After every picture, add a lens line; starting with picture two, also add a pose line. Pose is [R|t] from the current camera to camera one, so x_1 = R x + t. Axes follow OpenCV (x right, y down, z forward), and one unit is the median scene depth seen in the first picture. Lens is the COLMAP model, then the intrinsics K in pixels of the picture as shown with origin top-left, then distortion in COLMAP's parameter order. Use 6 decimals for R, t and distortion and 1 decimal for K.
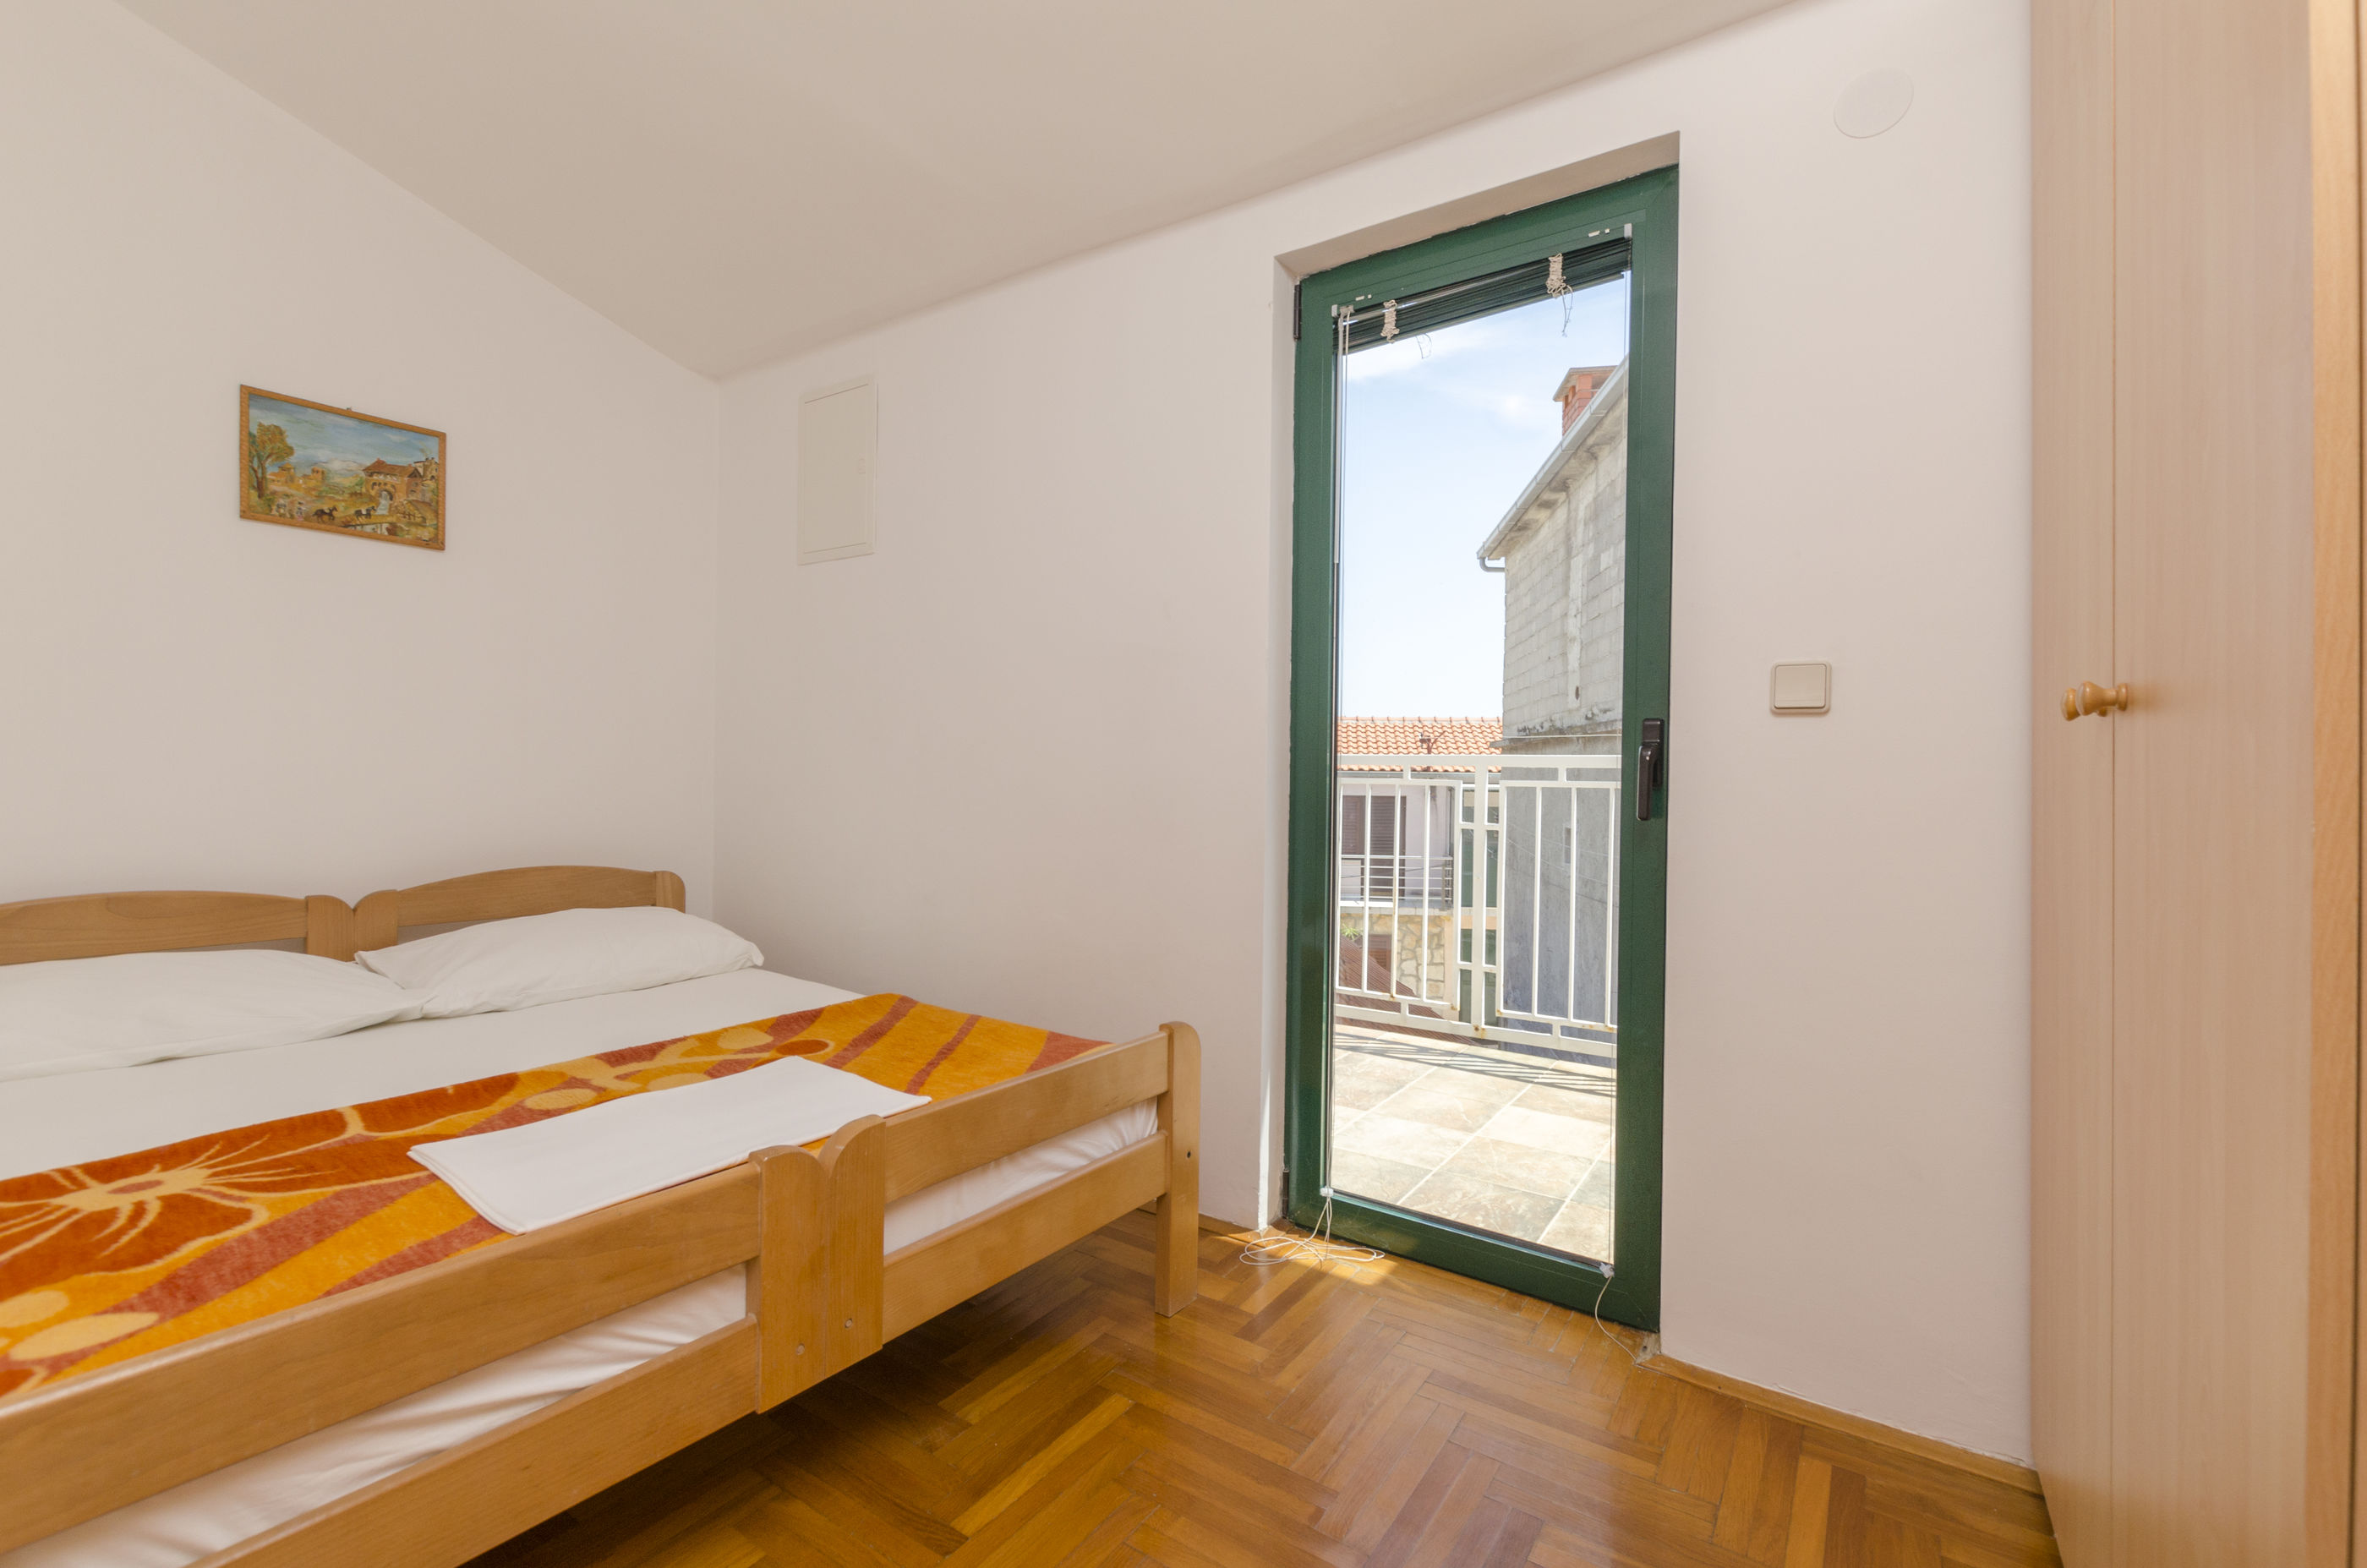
lens RADIAL K [[1048.3, 0, 1183.1], [0, 1048.3, 780.6], [0, 0, 1]] dist [0.014317, -0.004044]
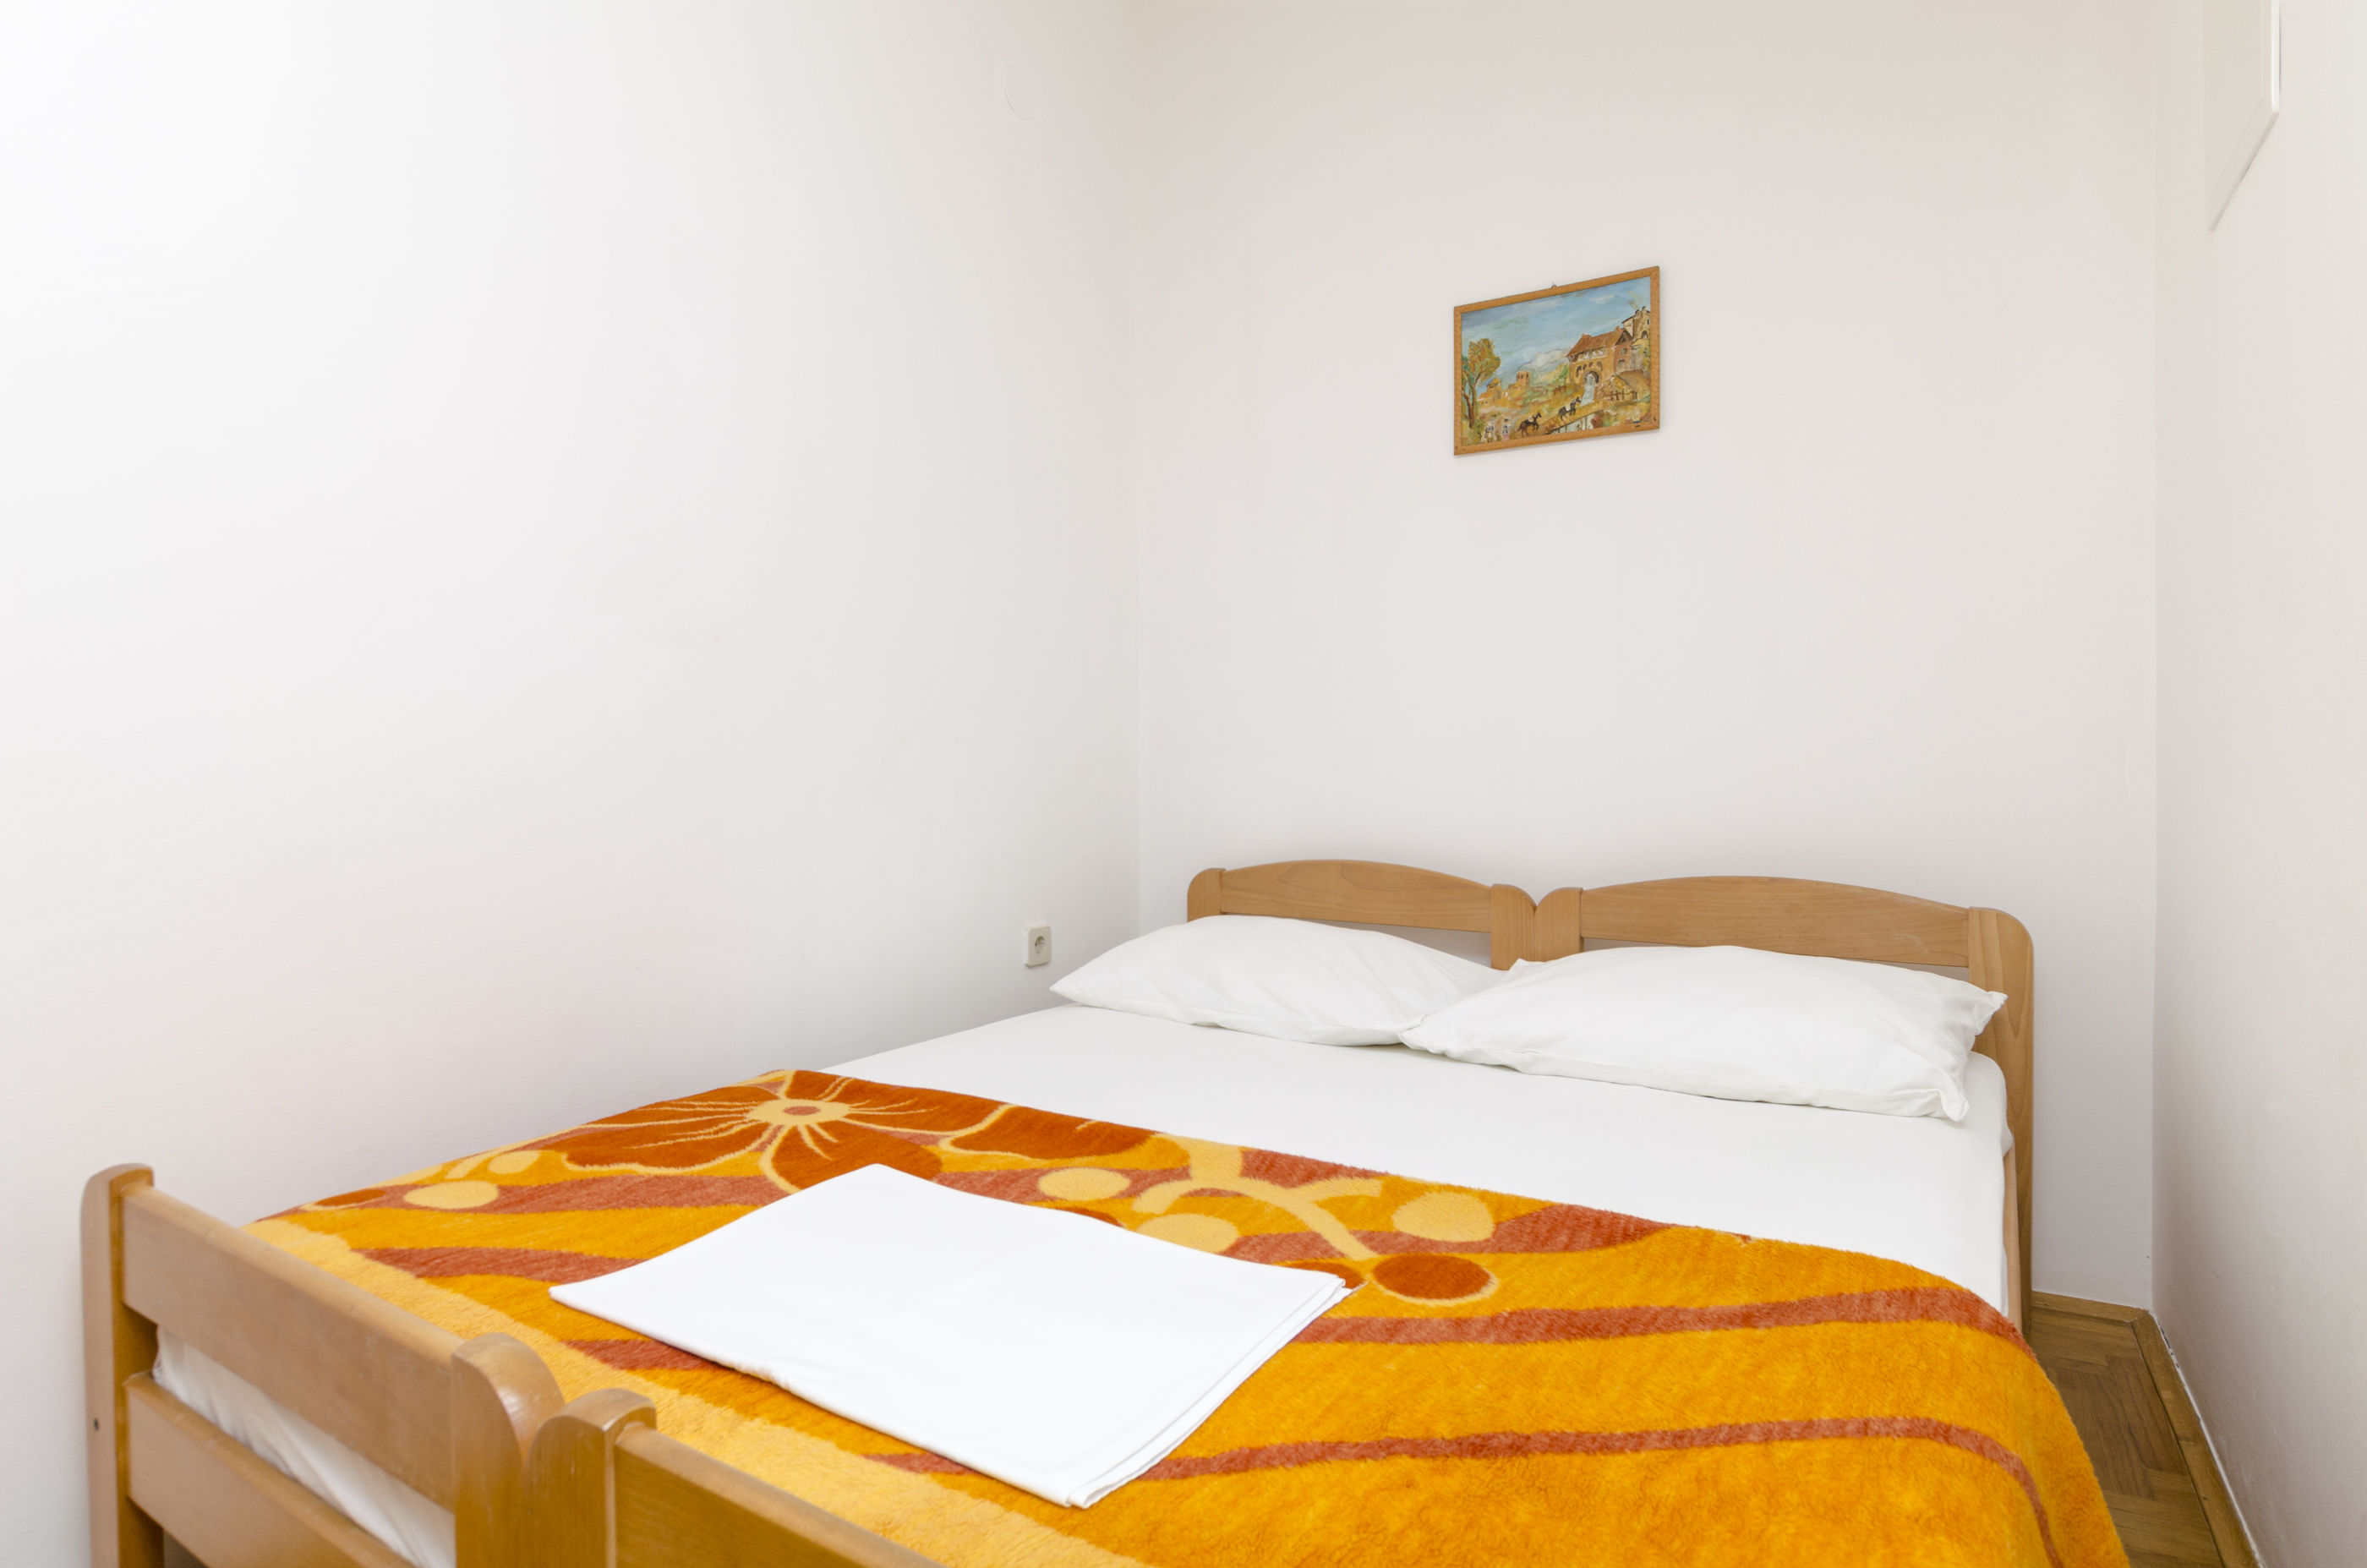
lens RADIAL K [[1245.2, 0, 1184.0], [0, 1245.2, 779.3], [0, 0, 1]] dist [-0.003061, -0.000326]
pose [[0.065985, 0.001767, -0.997819, 0.144736], [-0.006042, 0.999981, 0.001371, 0.025985], [0.997802, 0.005938, 0.065994, 0.680350]]
